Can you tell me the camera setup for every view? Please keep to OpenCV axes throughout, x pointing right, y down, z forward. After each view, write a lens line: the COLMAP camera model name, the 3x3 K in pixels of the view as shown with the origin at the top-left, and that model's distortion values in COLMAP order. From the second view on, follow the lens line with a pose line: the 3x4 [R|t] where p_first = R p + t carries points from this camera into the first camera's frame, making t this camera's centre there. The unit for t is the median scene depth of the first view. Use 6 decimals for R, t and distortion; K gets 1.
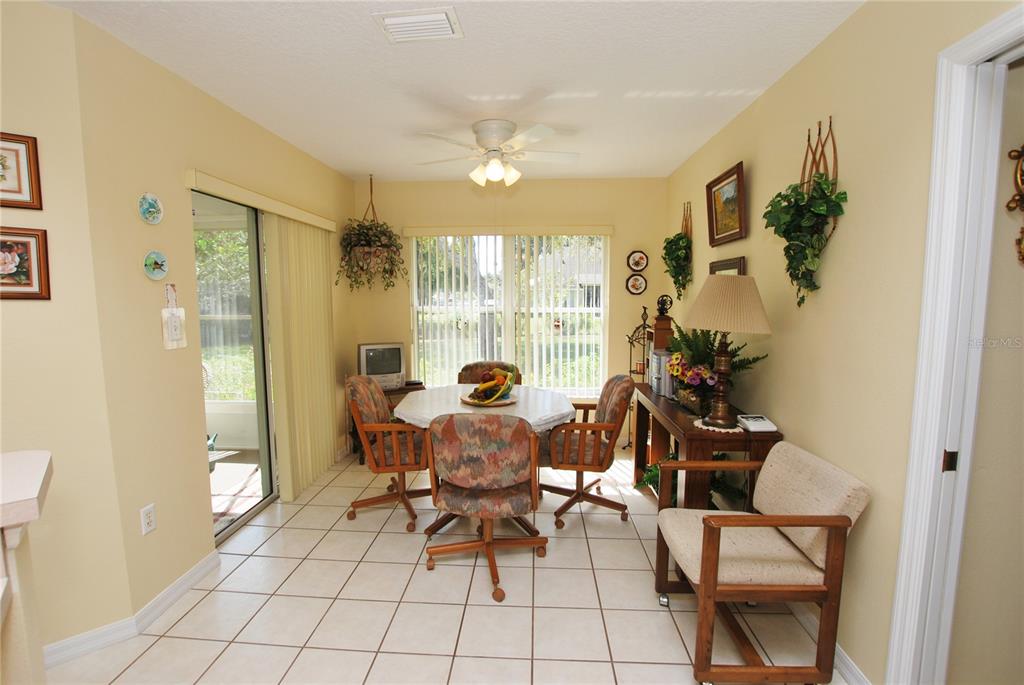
lens RADIAL K [[457.6, 0, 512.0], [0, 457.6, 342.5], [0, 0, 1]] dist [-0.023528, 0.000241]
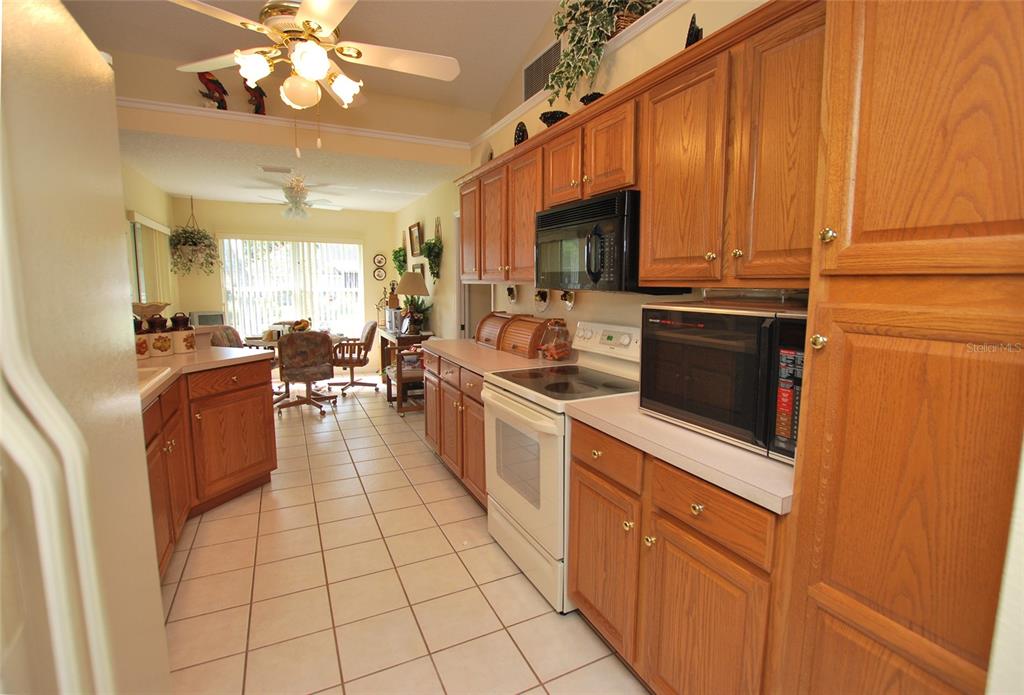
lens RADIAL K [[469.8, 0, 512.0], [0, 469.8, 347.5], [0, 0, 1]] dist [-0.015139, -0.000177]
pose [[0.877005, -0.056218, 0.477181, -0.191340], [0.040885, 0.998261, 0.042466, 0.119963], [-0.478738, -0.017733, 0.877779, -1.027910]]
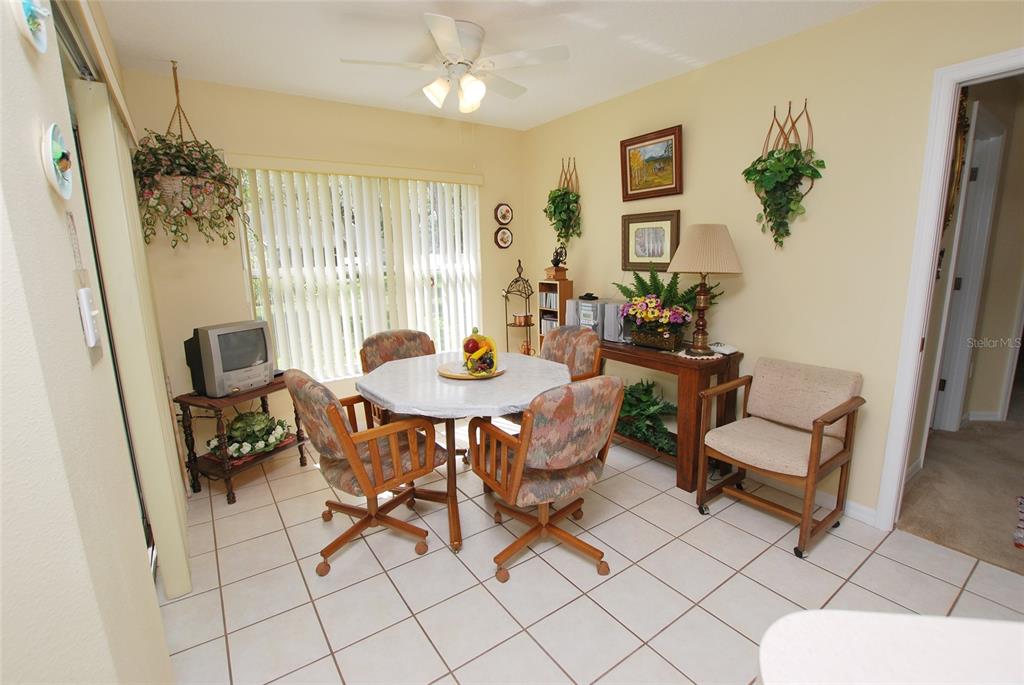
lens RADIAL K [[453.6, 0, 502.0], [0, 453.6, 339.8], [0, 0, 1]] dist [-0.025308, 0.000058]
pose [[0.789393, -0.129670, 0.600037, -0.475980], [0.082861, 0.990999, 0.105147, -0.015125], [-0.608270, -0.033283, 0.793032, 0.285054]]
